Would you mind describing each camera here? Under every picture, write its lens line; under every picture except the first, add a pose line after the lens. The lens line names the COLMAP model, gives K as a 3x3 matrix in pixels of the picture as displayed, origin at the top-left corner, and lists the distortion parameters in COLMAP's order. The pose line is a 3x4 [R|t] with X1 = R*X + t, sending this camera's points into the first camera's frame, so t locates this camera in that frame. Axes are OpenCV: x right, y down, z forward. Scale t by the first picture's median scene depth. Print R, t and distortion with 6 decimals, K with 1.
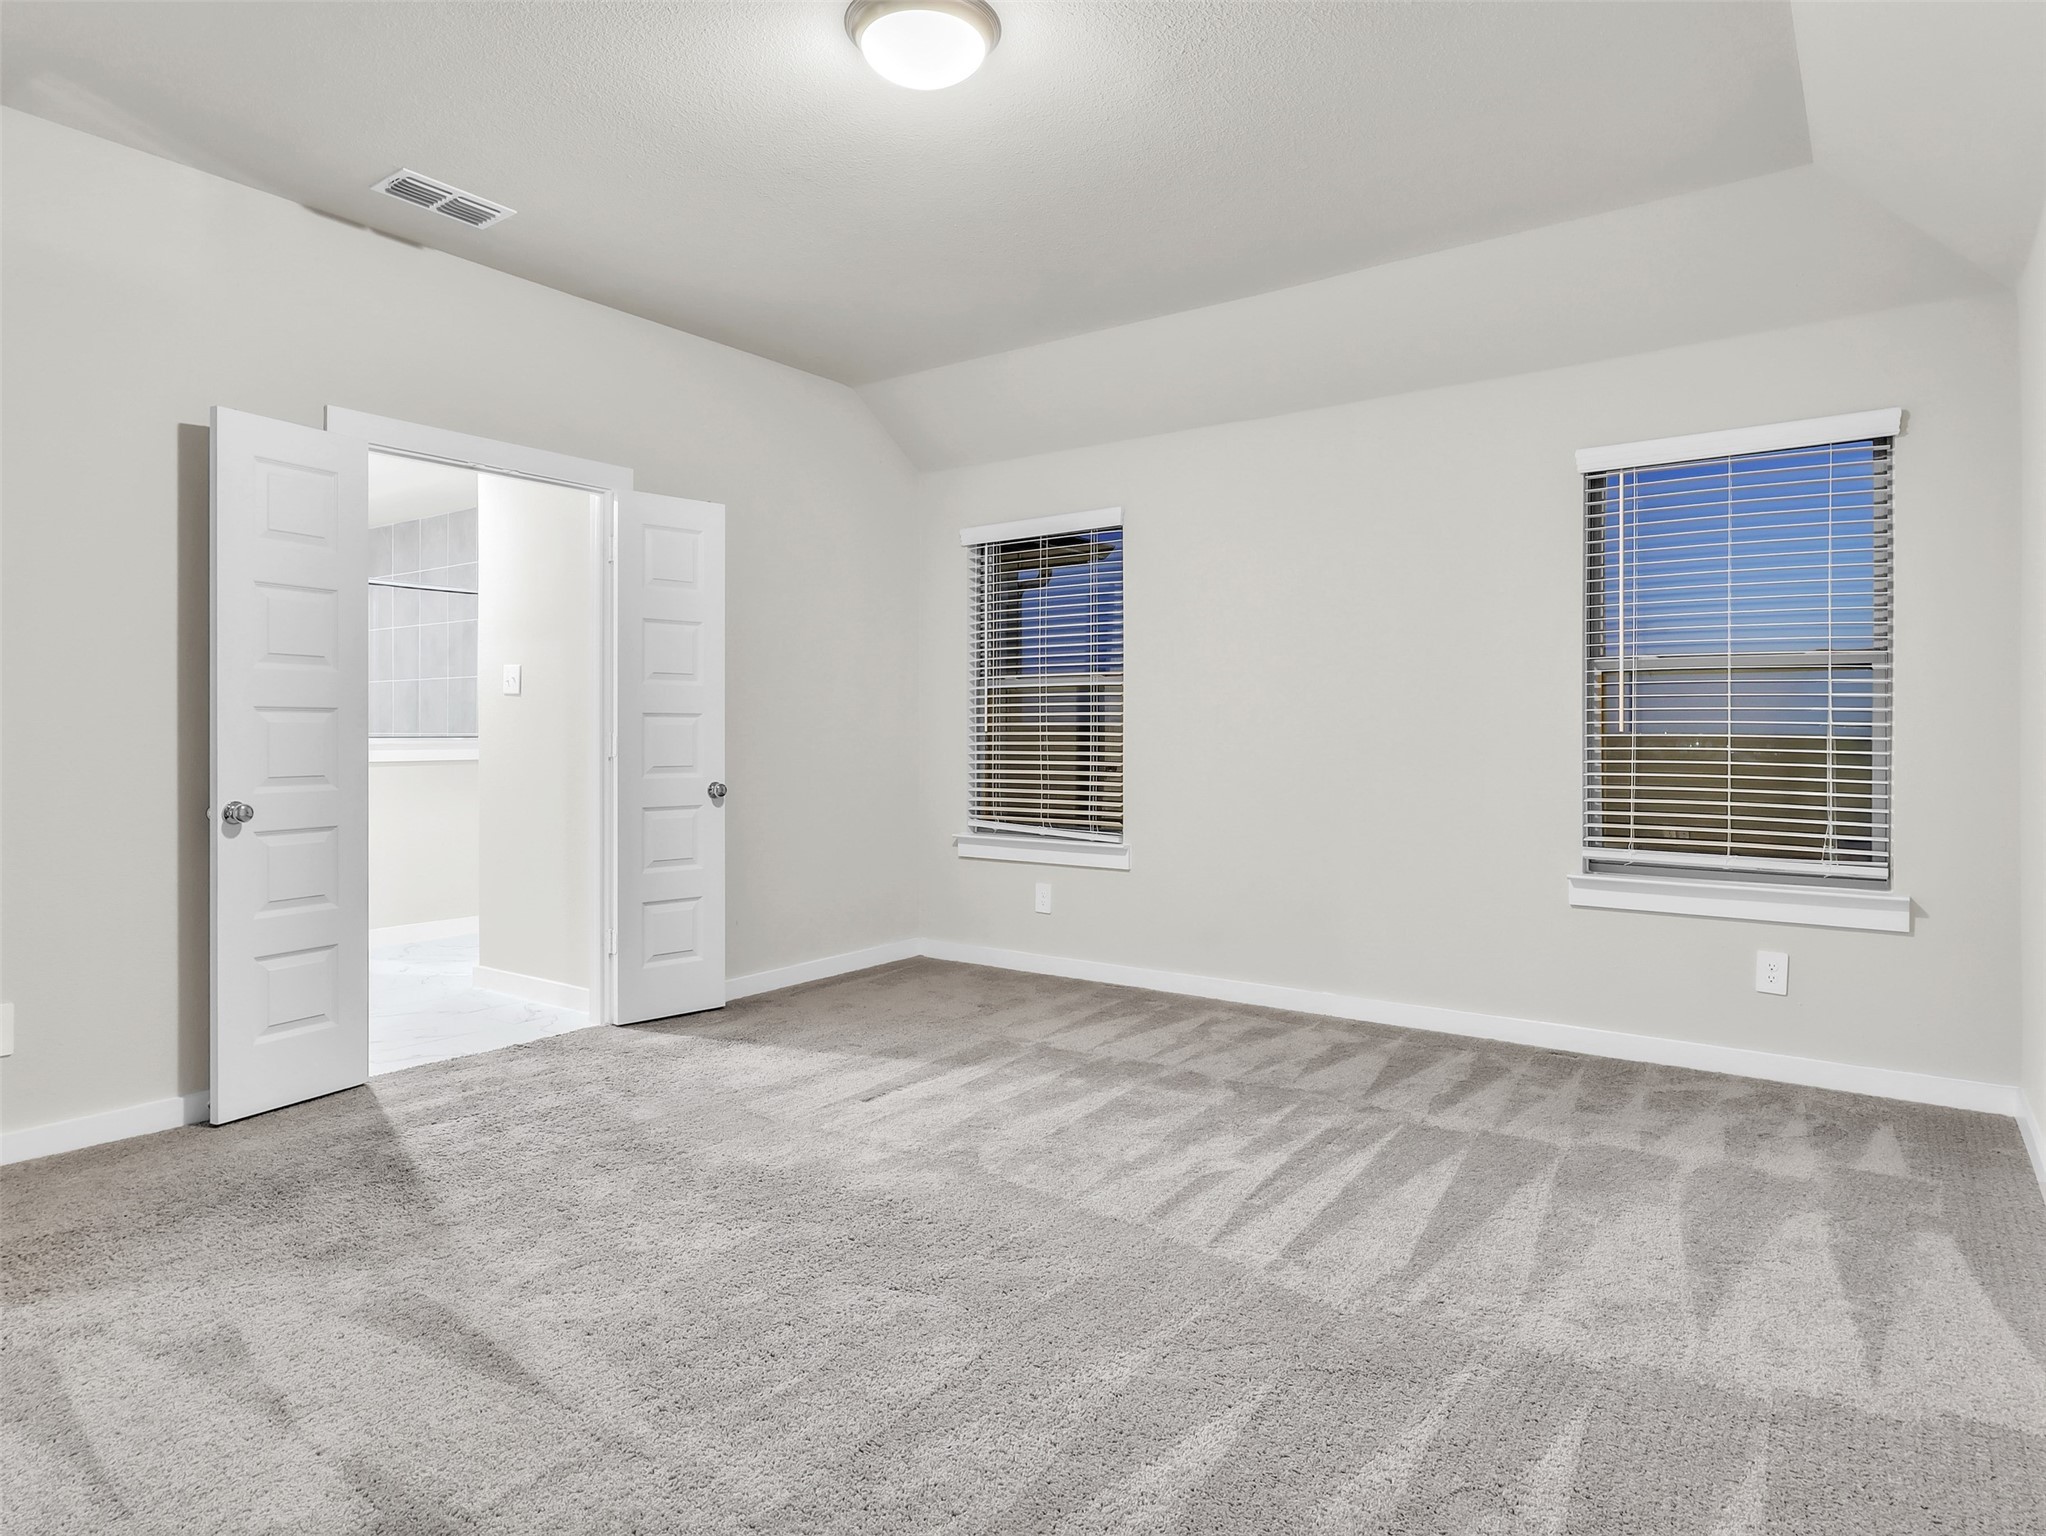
lens RADIAL K [[1166.8, 0, 1023.0], [0, 1166.8, 724.1], [0, 0, 1]] dist [-0.002664, -0.005247]
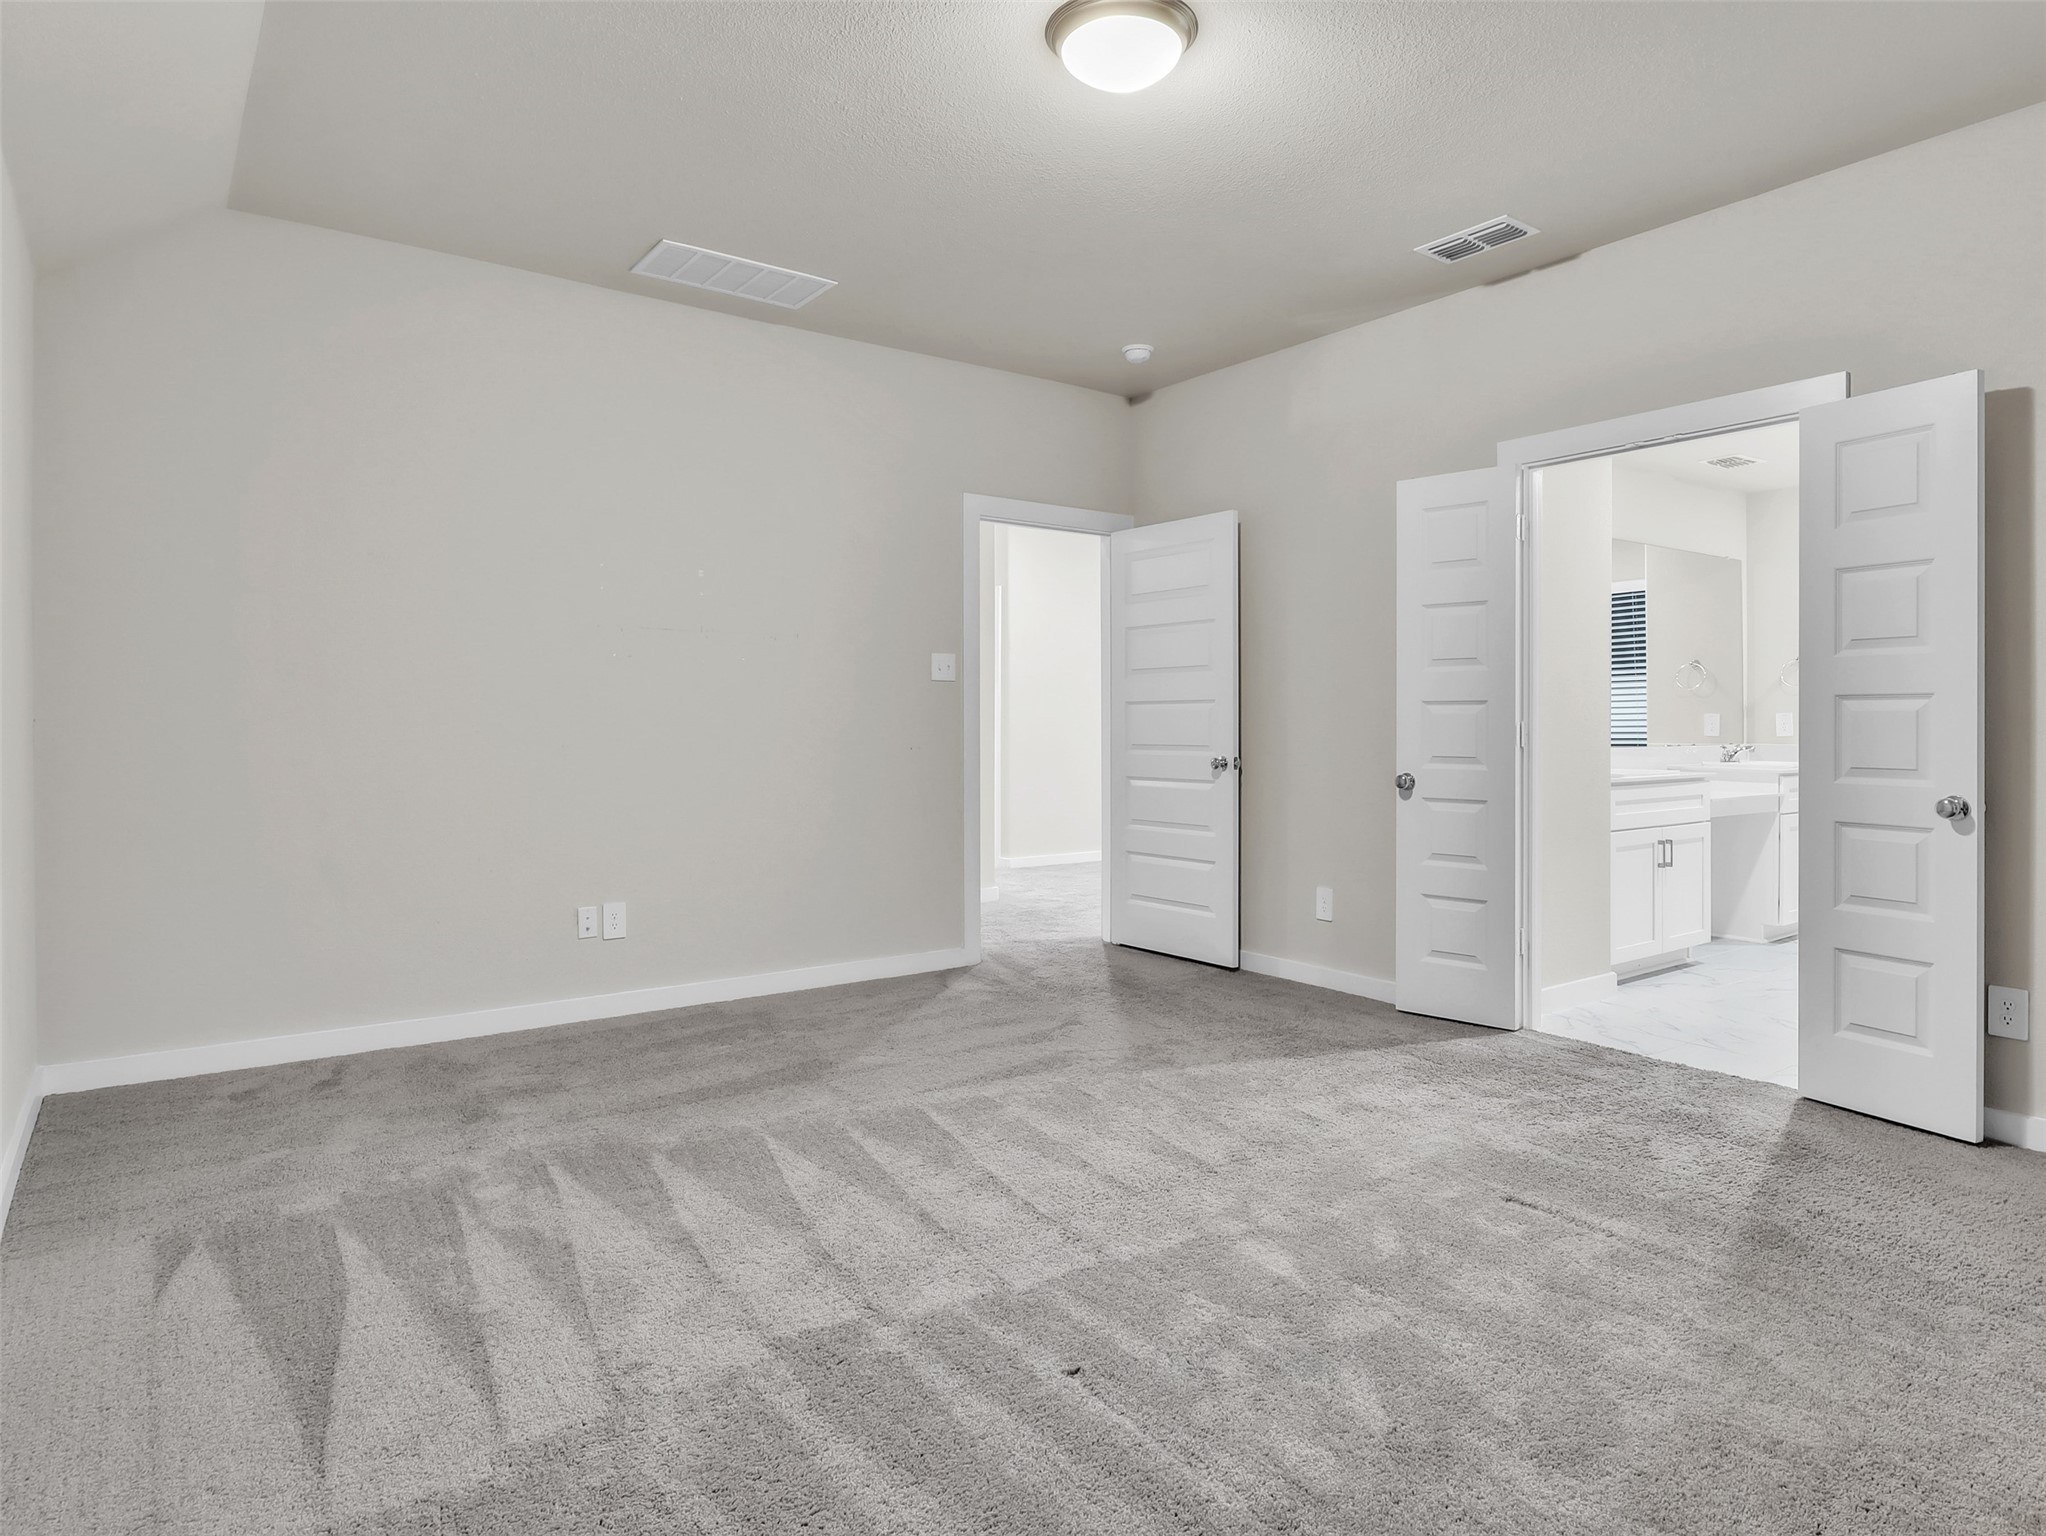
lens RADIAL K [[1166.8, 0, 1023.0], [0, 1166.8, 724.1], [0, 0, 1]] dist [-0.002664, -0.005247]
pose [[-0.303662, 0.000149, -0.952780, 0.675202], [0.006842, 0.999975, -0.002024, 0.008817], [0.952755, -0.007133, -0.303656, 0.902510]]
